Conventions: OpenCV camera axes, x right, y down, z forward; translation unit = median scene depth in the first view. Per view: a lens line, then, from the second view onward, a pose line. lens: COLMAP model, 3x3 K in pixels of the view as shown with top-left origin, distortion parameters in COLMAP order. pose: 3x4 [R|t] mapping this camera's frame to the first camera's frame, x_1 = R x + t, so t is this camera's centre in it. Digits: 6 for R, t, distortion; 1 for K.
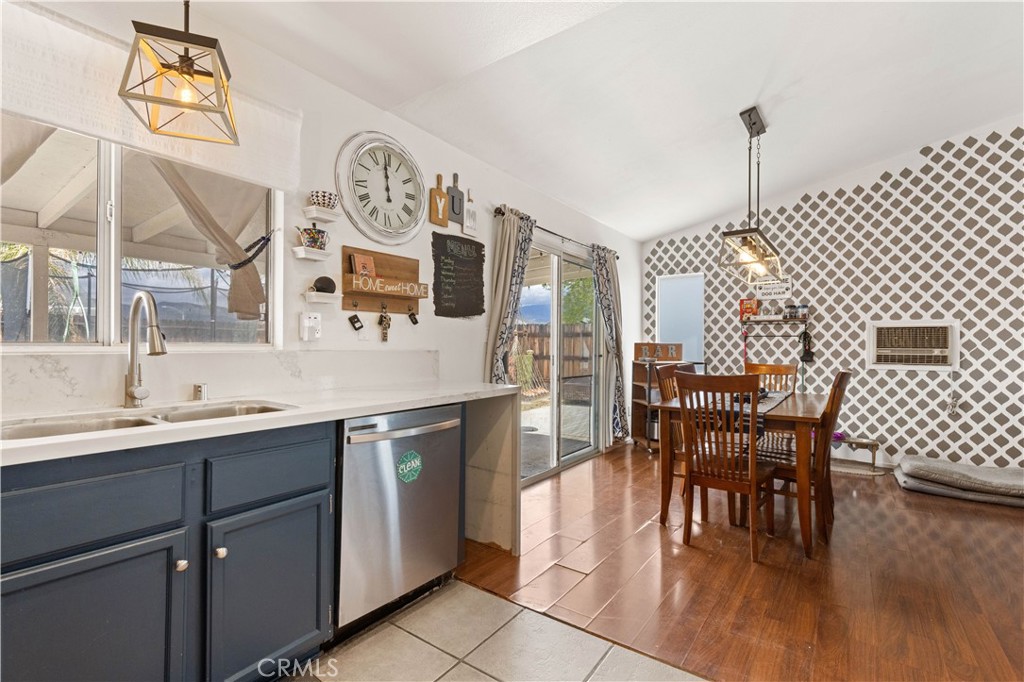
lens RADIAL K [[463.0, 0, 516.1], [0, 463.0, 343.7], [0, 0, 1]] dist [0.005315, -0.000886]
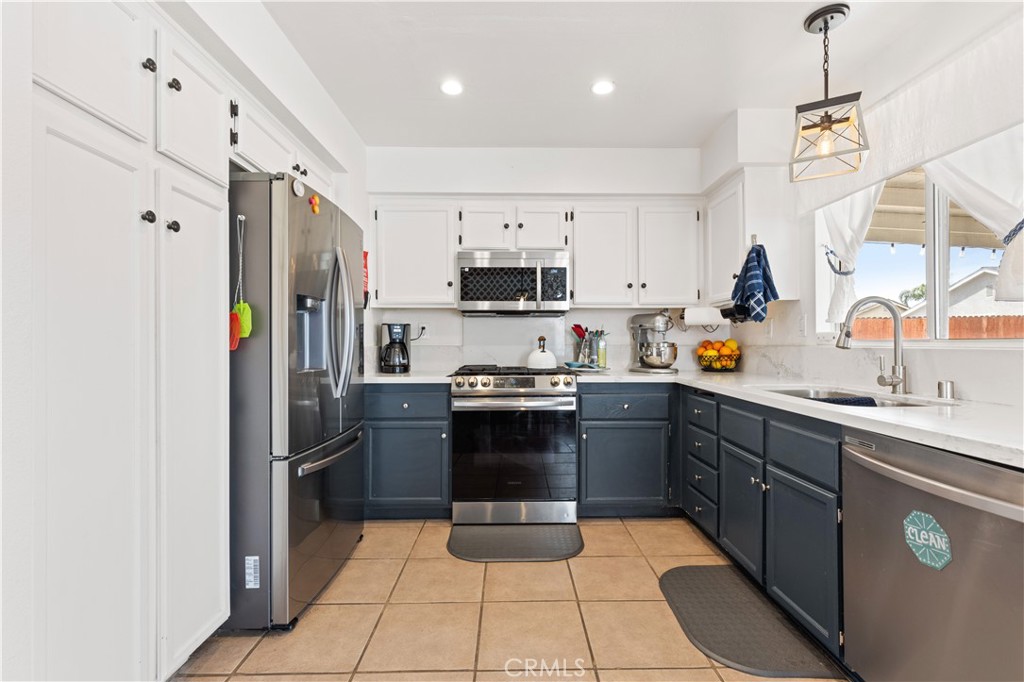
lens RADIAL K [[458.9, 0, 515.5], [0, 458.9, 340.2], [0, 0, 1]] dist [0.001330, -0.000187]
pose [[-0.804240, -0.006370, -0.594270, 0.241206], [0.000537, 0.999934, -0.011445, 0.005110], [0.594304, -0.009524, -0.804184, 0.500646]]
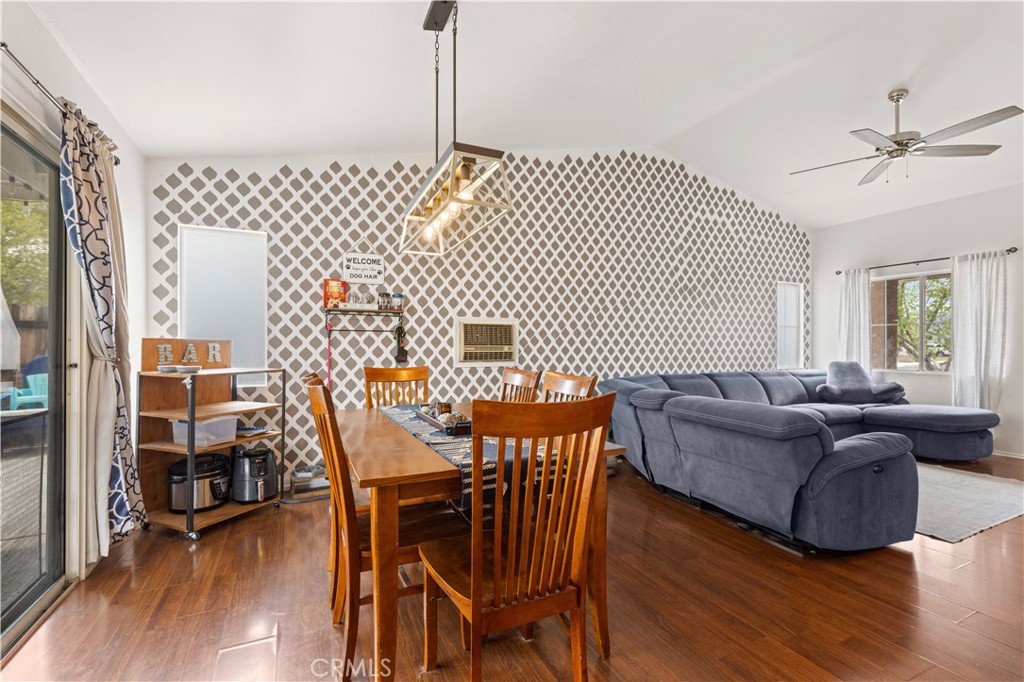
lens RADIAL K [[463.0, 0, 516.1], [0, 463.0, 343.7], [0, 0, 1]] dist [0.005315, -0.000886]
pose [[0.473870, -0.001744, 0.880593, -0.011964], [-0.002024, 0.999993, 0.003069, 0.002864], [-0.880592, -0.003237, 0.473864, 0.452198]]
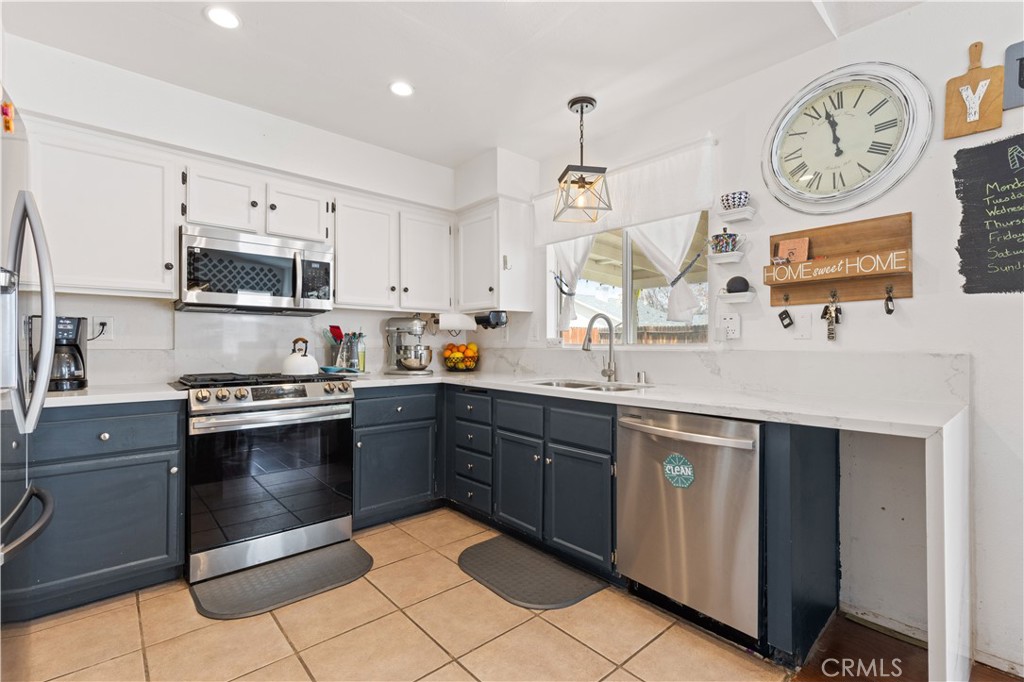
lens RADIAL K [[463.0, 0, 516.1], [0, 463.0, 343.7], [0, 0, 1]] dist [0.005315, -0.000886]
pose [[-0.217414, -0.007544, -0.976050, 0.335934], [0.001312, 0.999967, -0.008021, 0.003887], [0.976079, -0.003024, -0.217397, 0.378287]]
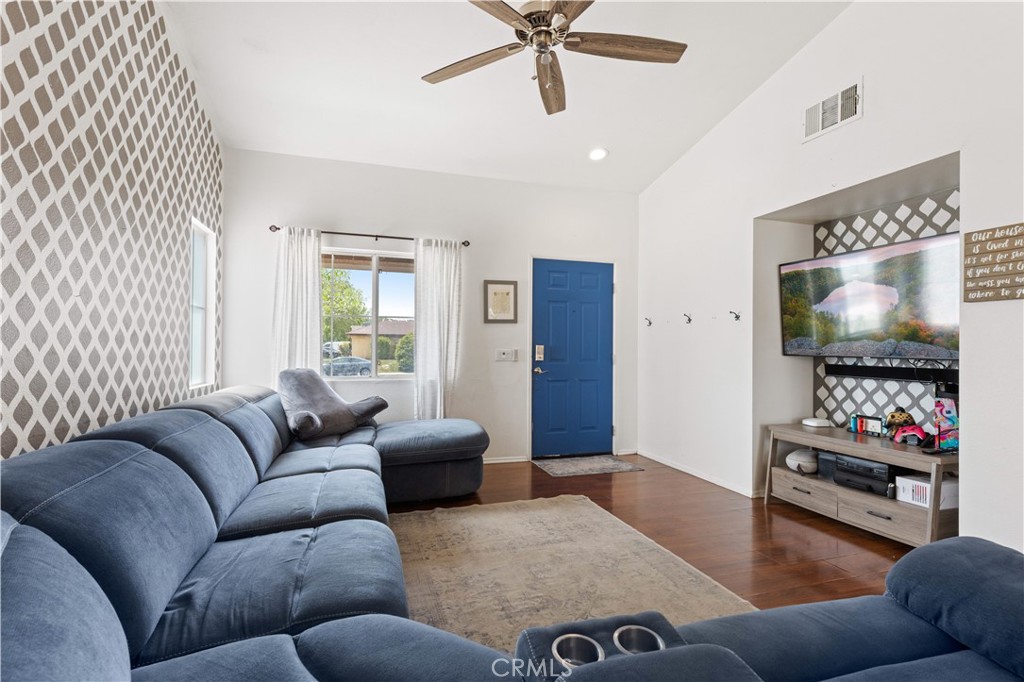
lens RADIAL K [[464.9, 0, 507.8], [0, 464.9, 345.0], [0, 0, 1]] dist [0.001396, -0.000268]
pose [[-0.797044, -0.007163, 0.603879, 0.790914], [-0.012500, 0.999911, -0.004638, 0.010627], [-0.603792, -0.011245, -0.797063, 0.694787]]
